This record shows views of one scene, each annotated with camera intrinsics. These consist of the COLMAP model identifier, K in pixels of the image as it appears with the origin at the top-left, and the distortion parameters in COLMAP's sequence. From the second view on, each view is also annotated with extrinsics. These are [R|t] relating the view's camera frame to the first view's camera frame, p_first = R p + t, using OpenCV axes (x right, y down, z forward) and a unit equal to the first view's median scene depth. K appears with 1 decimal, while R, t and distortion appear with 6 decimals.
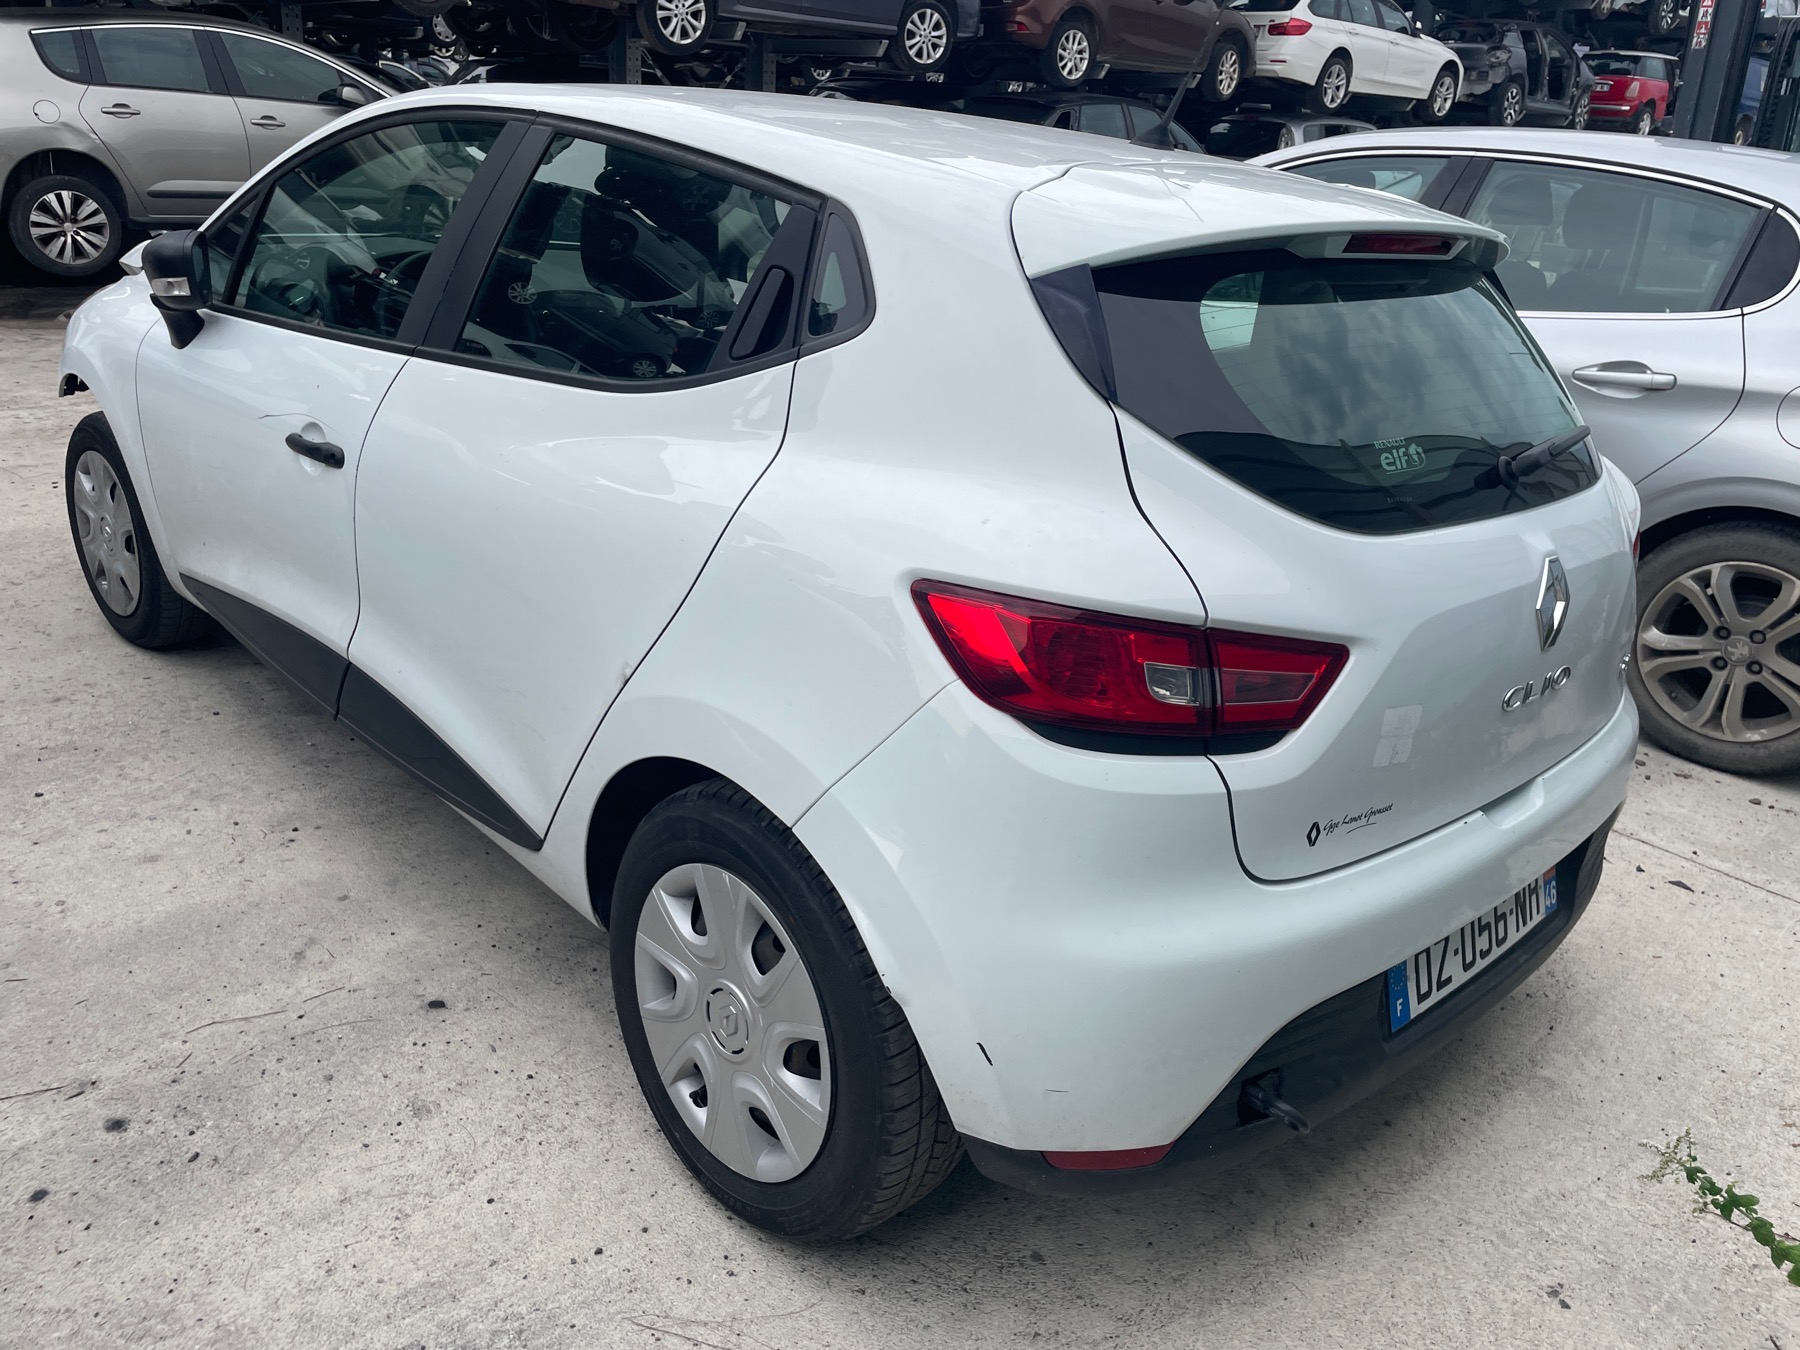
lens RADIAL K [[1362.3, 0, 904.1], [0, 1362.3, 683.1], [0, 0, 1]] dist [0.066596, -0.092686]
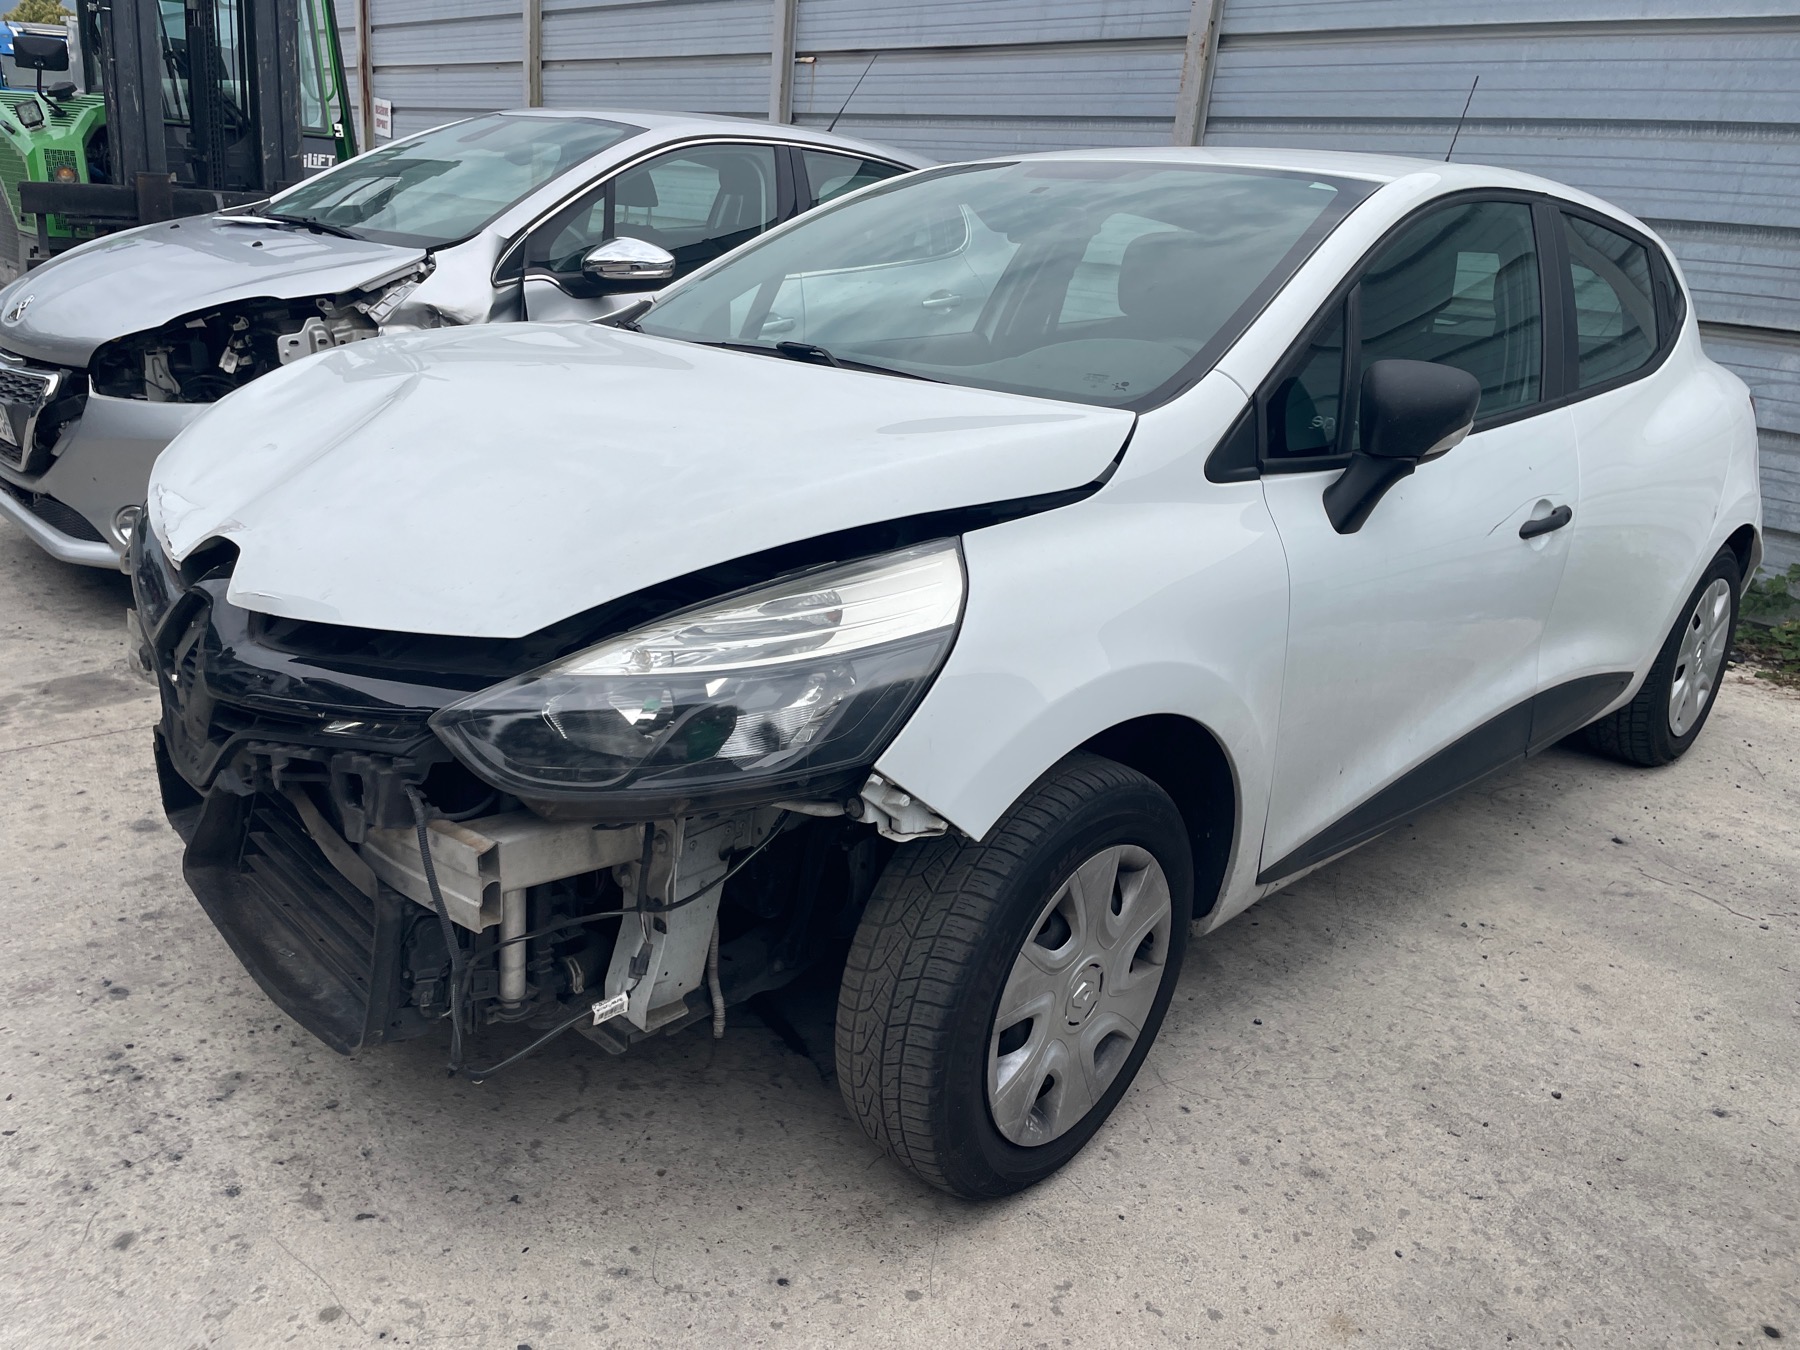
lens RADIAL K [[1362.3, 0, 895.3], [0, 1362.3, 670.5], [0, 0, 1]] dist [0.066596, -0.092686]
pose [[-0.016813, -0.385900, 0.922387, -1.470069], [0.302947, 0.877187, 0.372512, -0.629262], [-0.952859, 0.285697, 0.102159, 1.422239]]
